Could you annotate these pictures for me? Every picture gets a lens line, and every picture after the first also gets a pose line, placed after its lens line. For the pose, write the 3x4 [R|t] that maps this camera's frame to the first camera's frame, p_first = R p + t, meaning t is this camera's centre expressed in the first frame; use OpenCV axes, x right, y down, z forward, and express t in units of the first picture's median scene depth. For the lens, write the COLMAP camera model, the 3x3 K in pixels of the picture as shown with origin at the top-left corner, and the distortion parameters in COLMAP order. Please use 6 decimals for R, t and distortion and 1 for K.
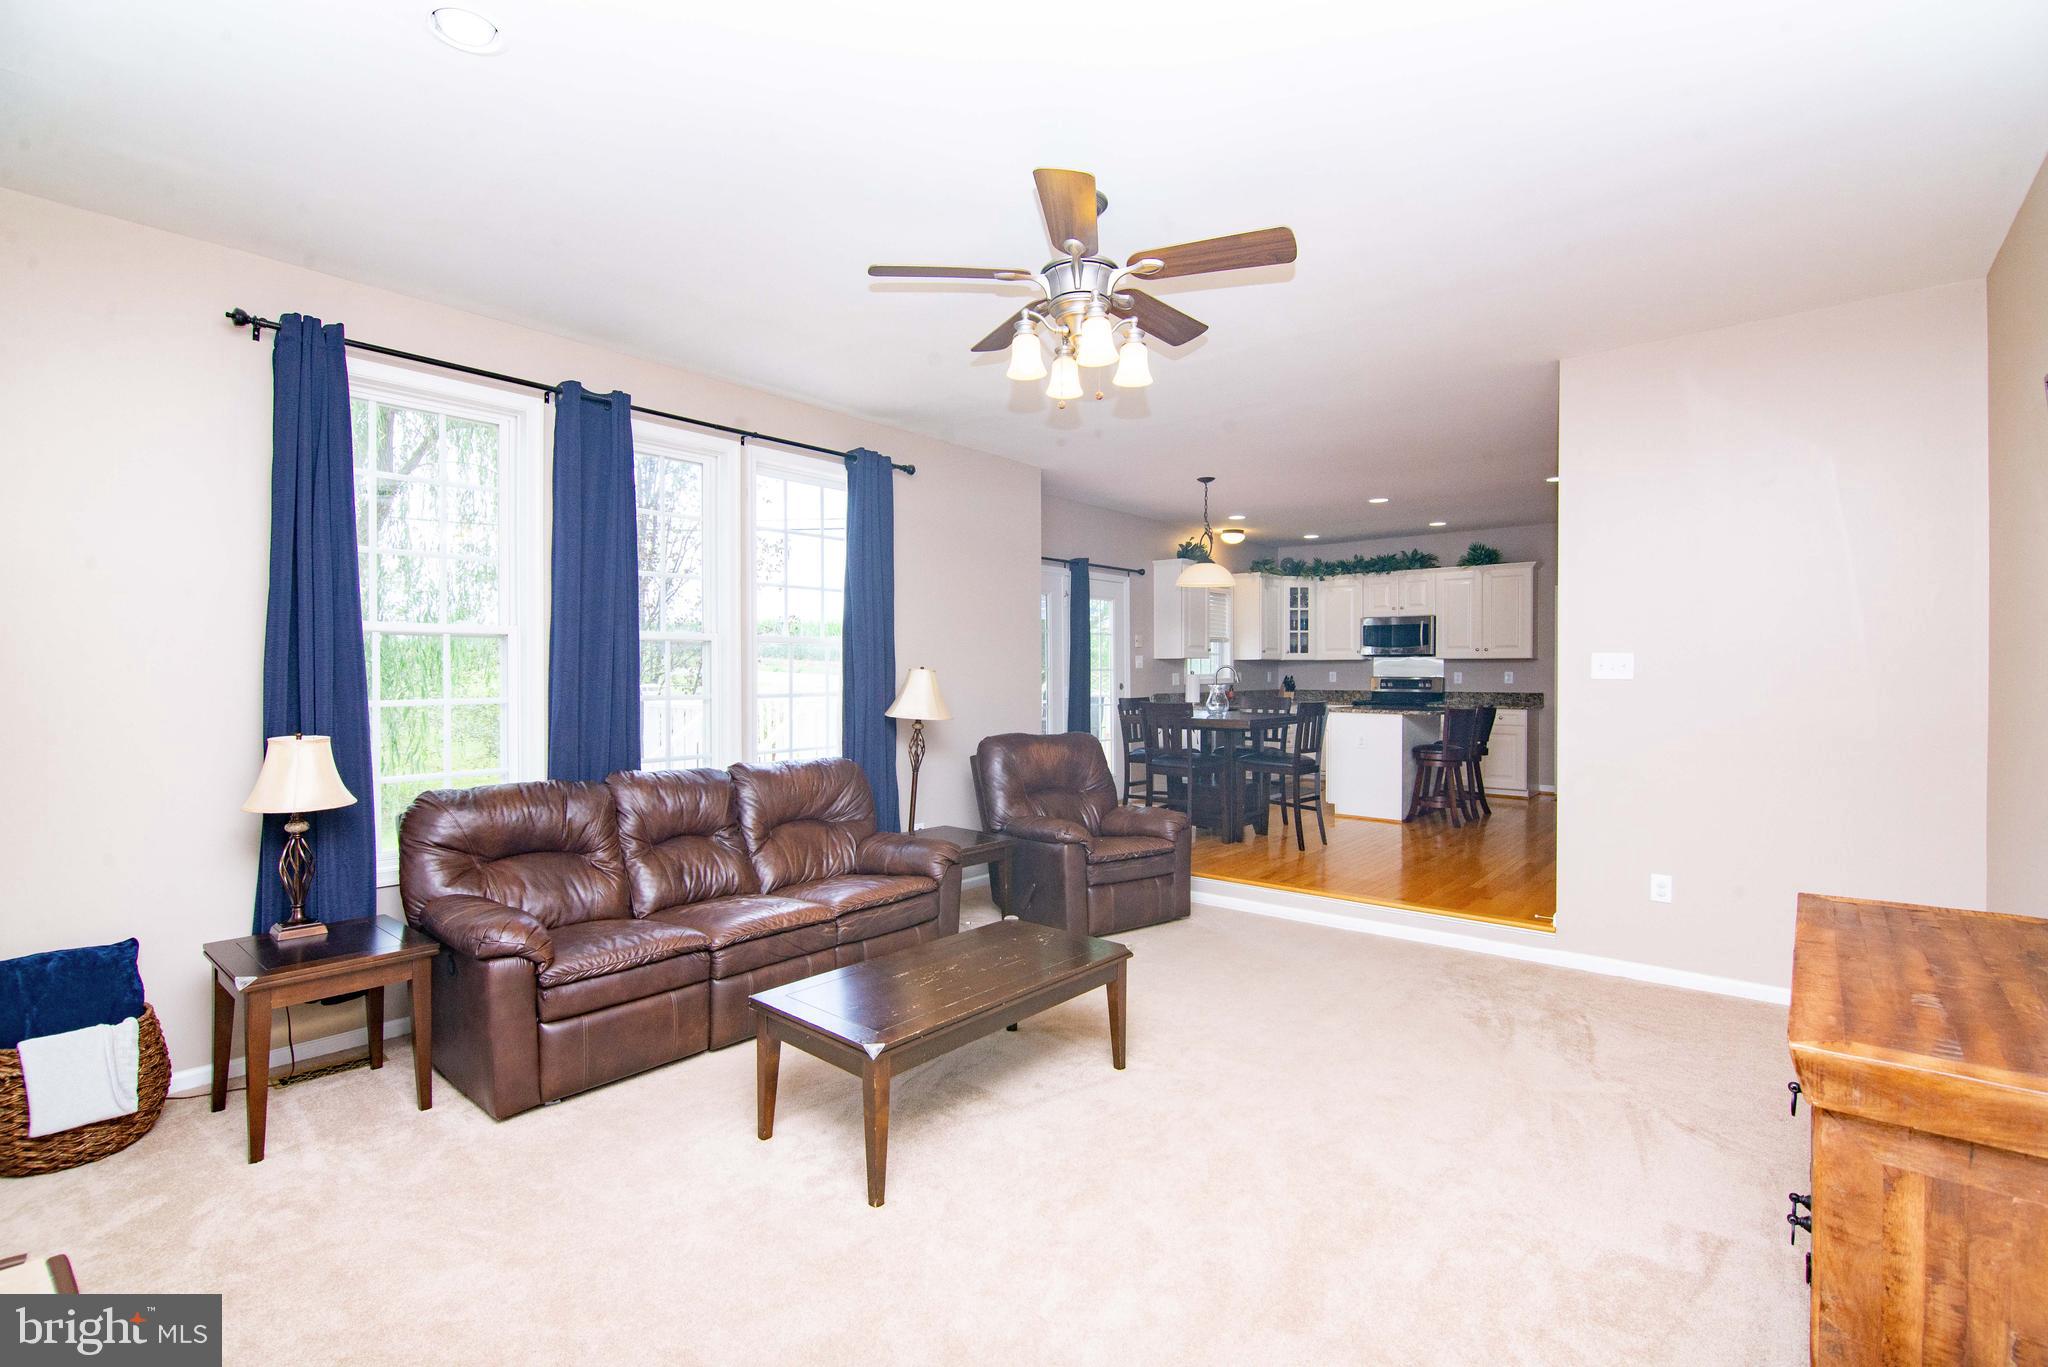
lens RADIAL K [[917.0, 0, 1016.0], [0, 917.0, 680.9], [0, 0, 1]] dist [-0.012219, -0.001592]
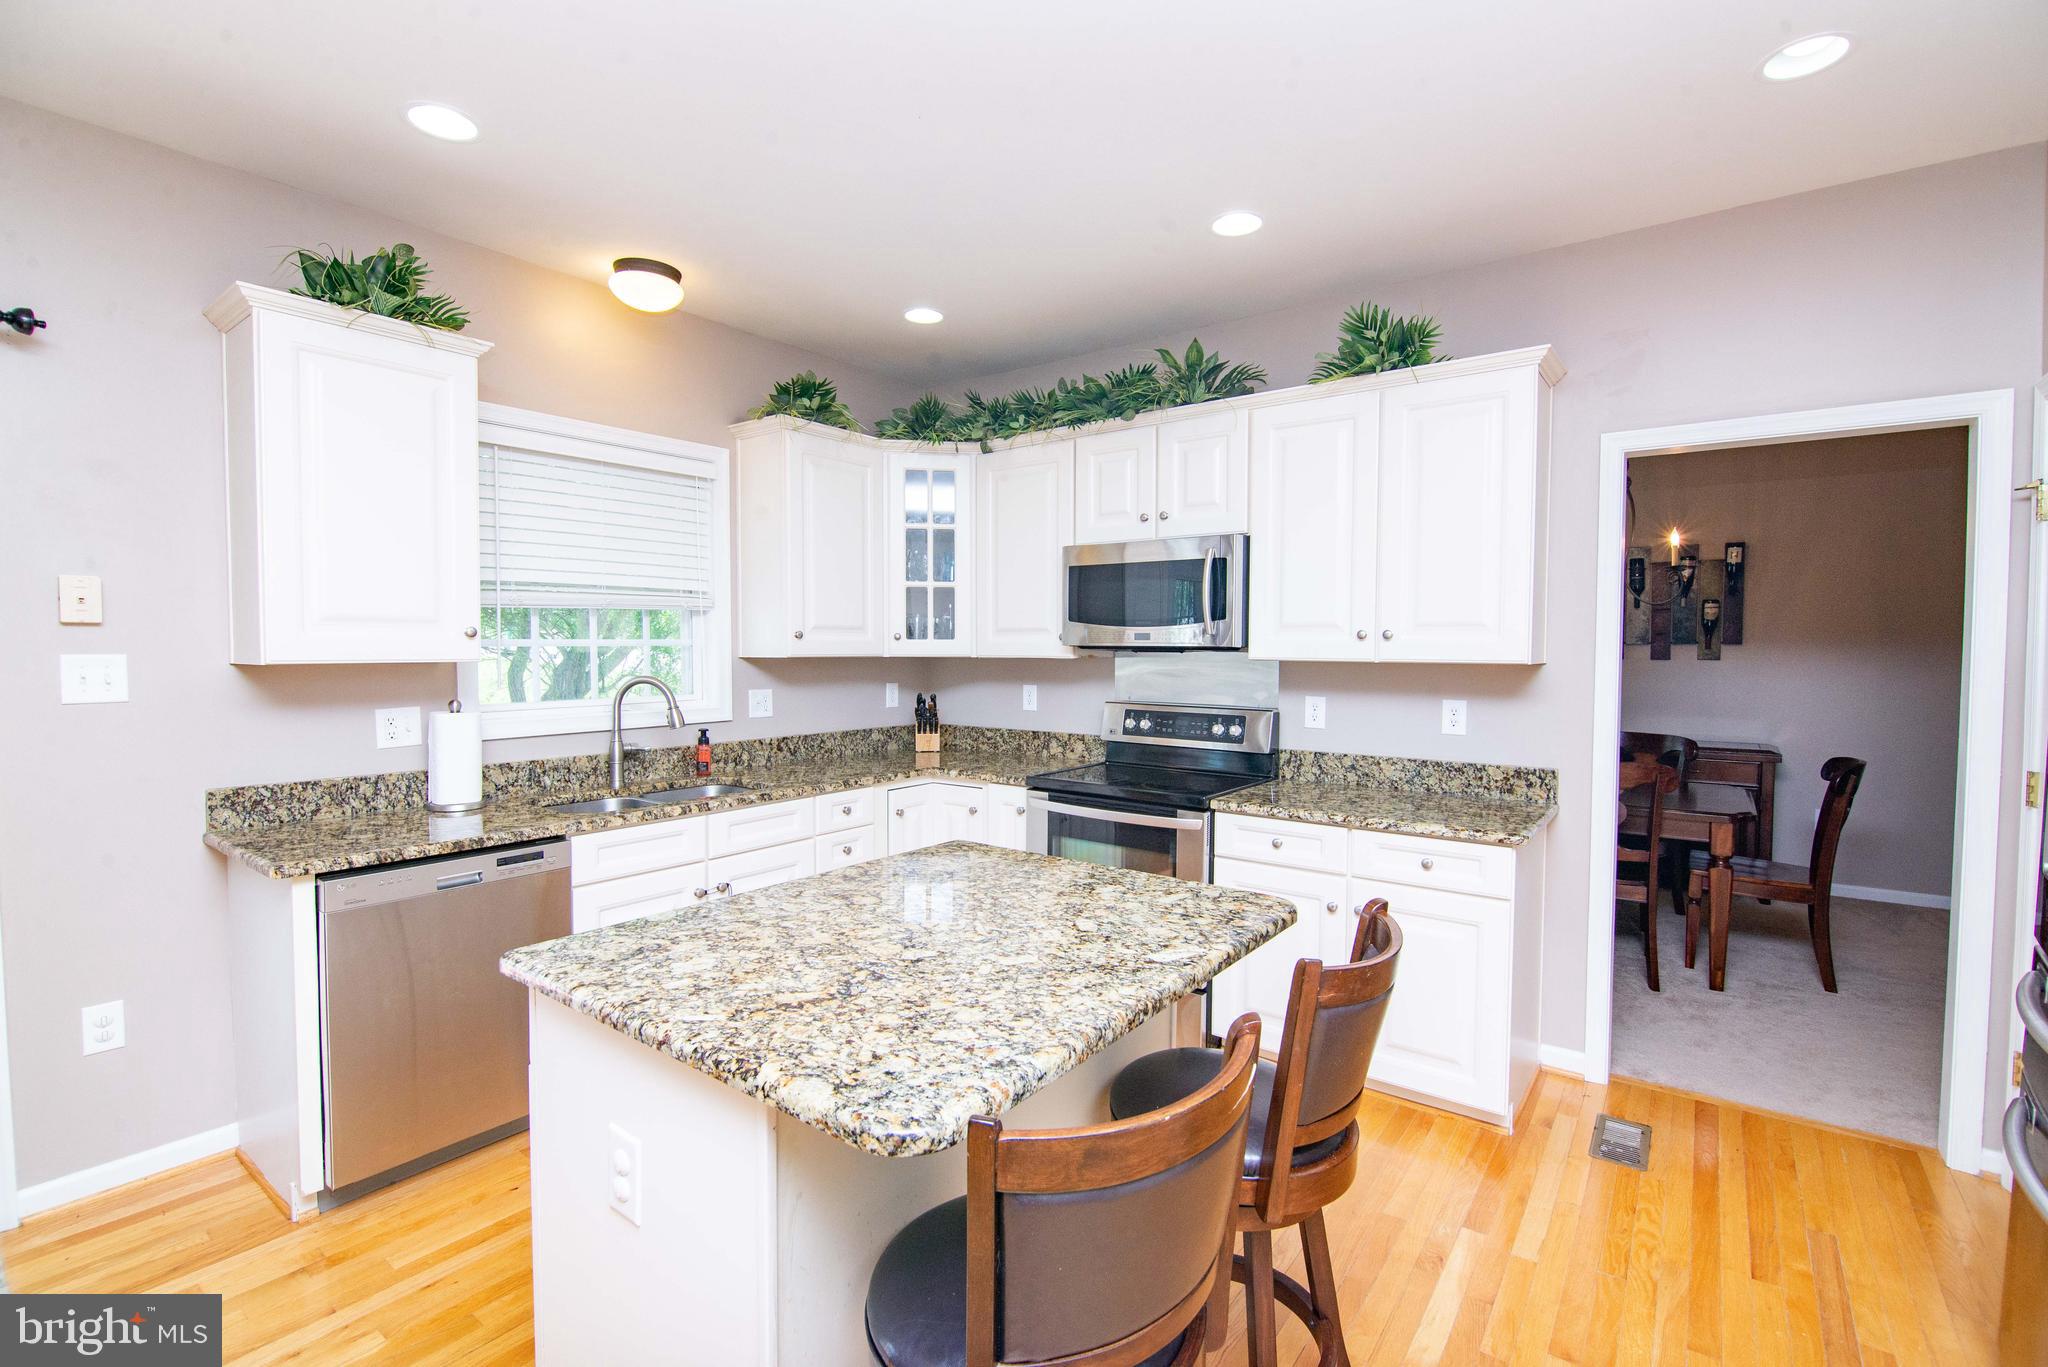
lens RADIAL K [[914.5, 0, 1018.2], [0, 914.5, 679.6], [0, 0, 1]] dist [-0.007466, -0.005269]
pose [[0.998293, 0.002637, 0.058342, 0.344627], [-0.004099, 0.999680, 0.024957, -0.024391], [-0.058257, -0.025154, 0.997985, 0.646306]]
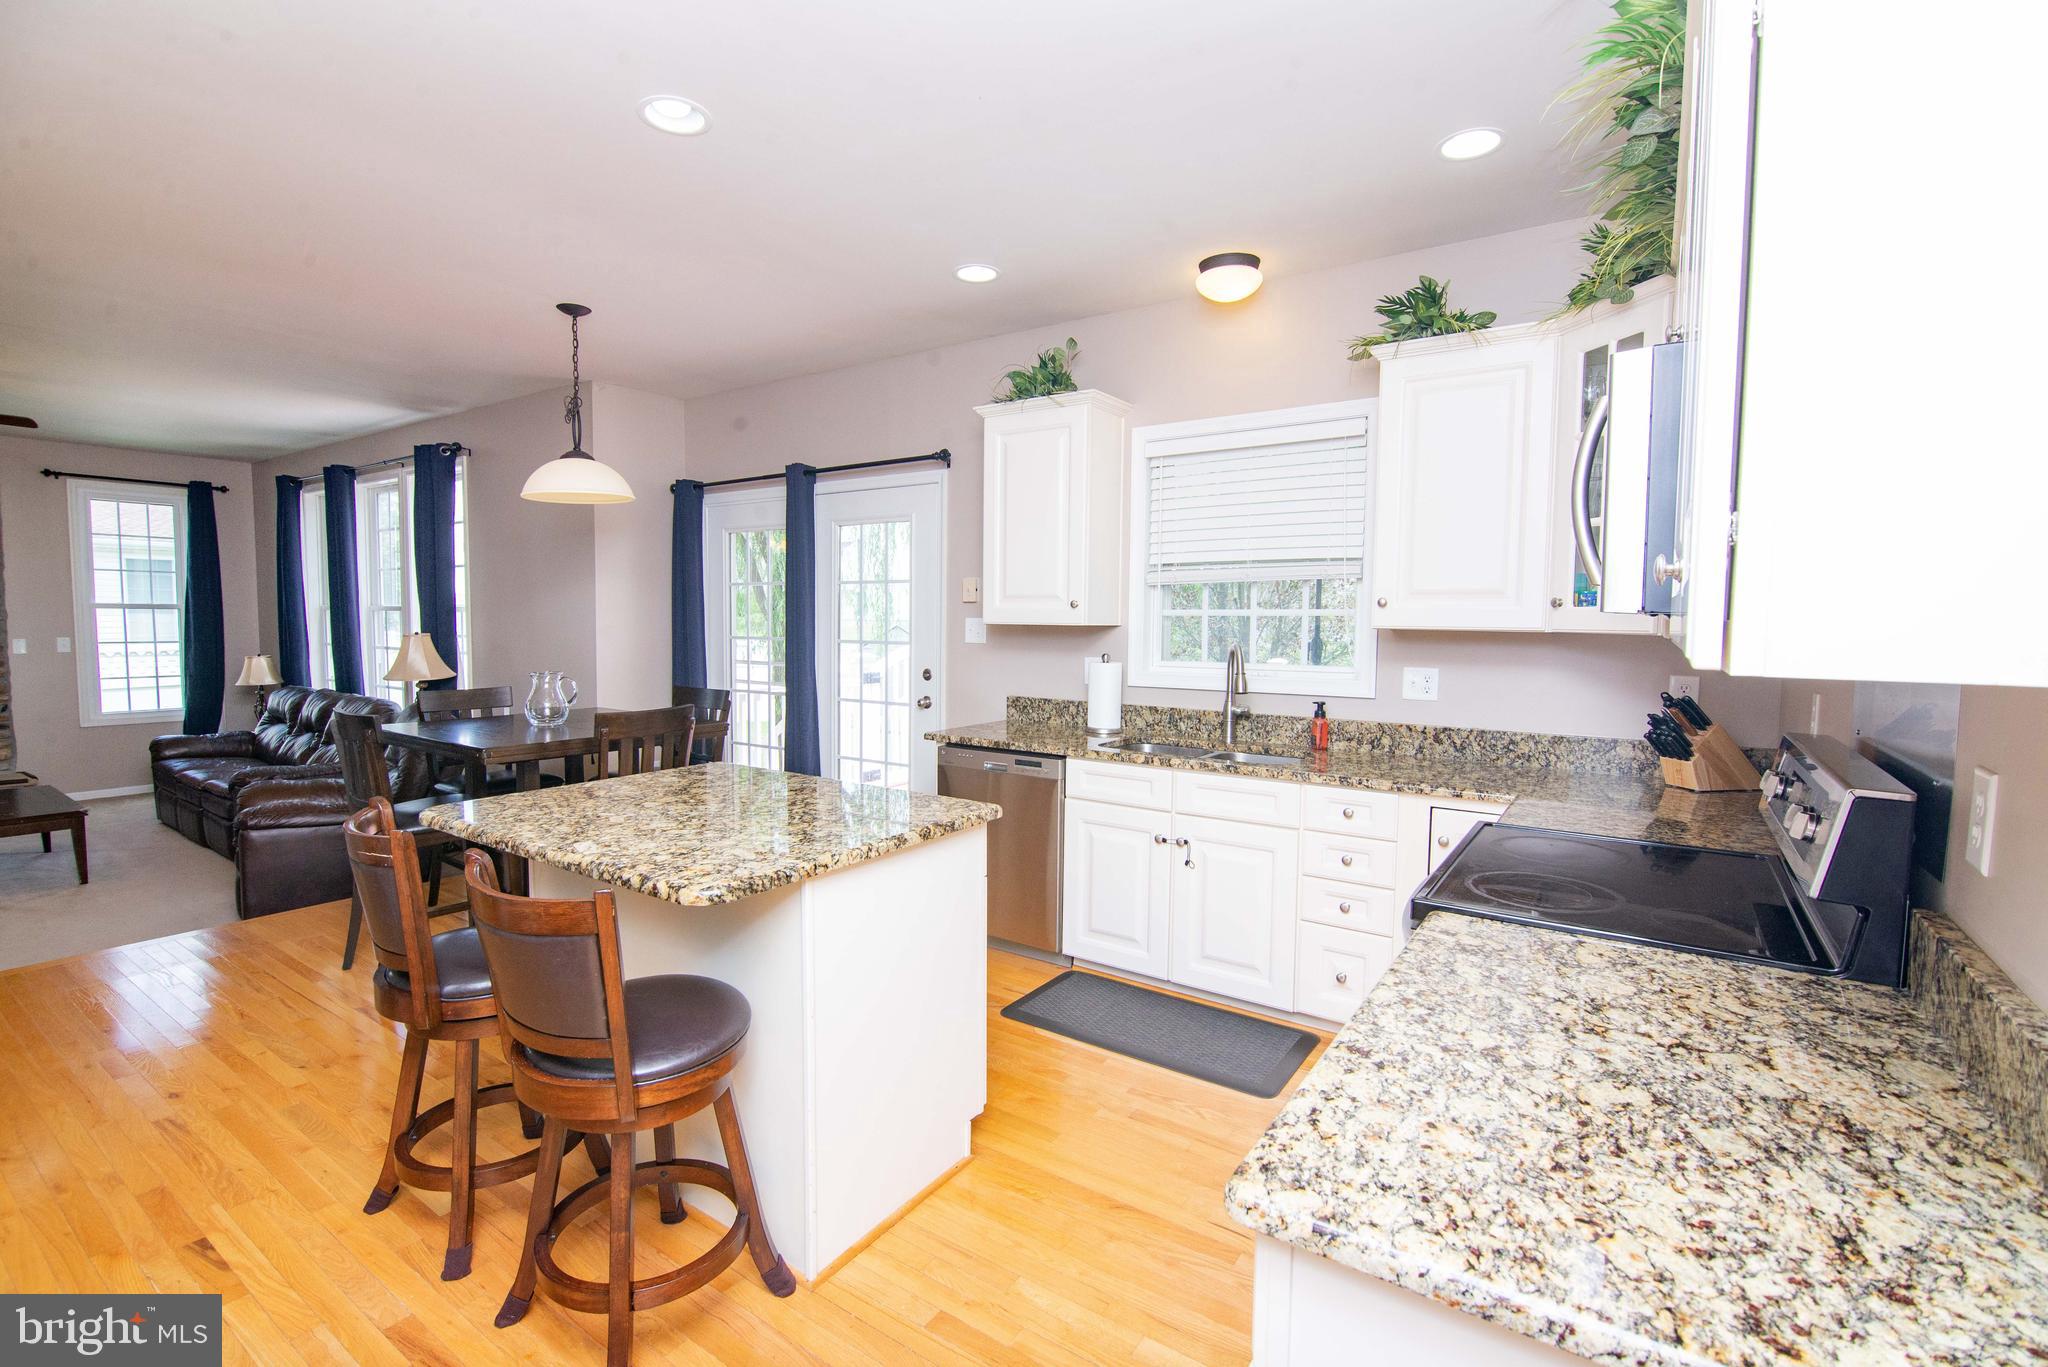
lens RADIAL K [[917.0, 0, 1016.0], [0, 917.0, 680.9], [0, 0, 1]] dist [-0.012219, -0.001592]
pose [[0.107215, 0.072523, -0.991587, 0.578265], [-0.022171, 0.997262, 0.070541, -0.025401], [0.993989, 0.014421, 0.108529, 0.864027]]
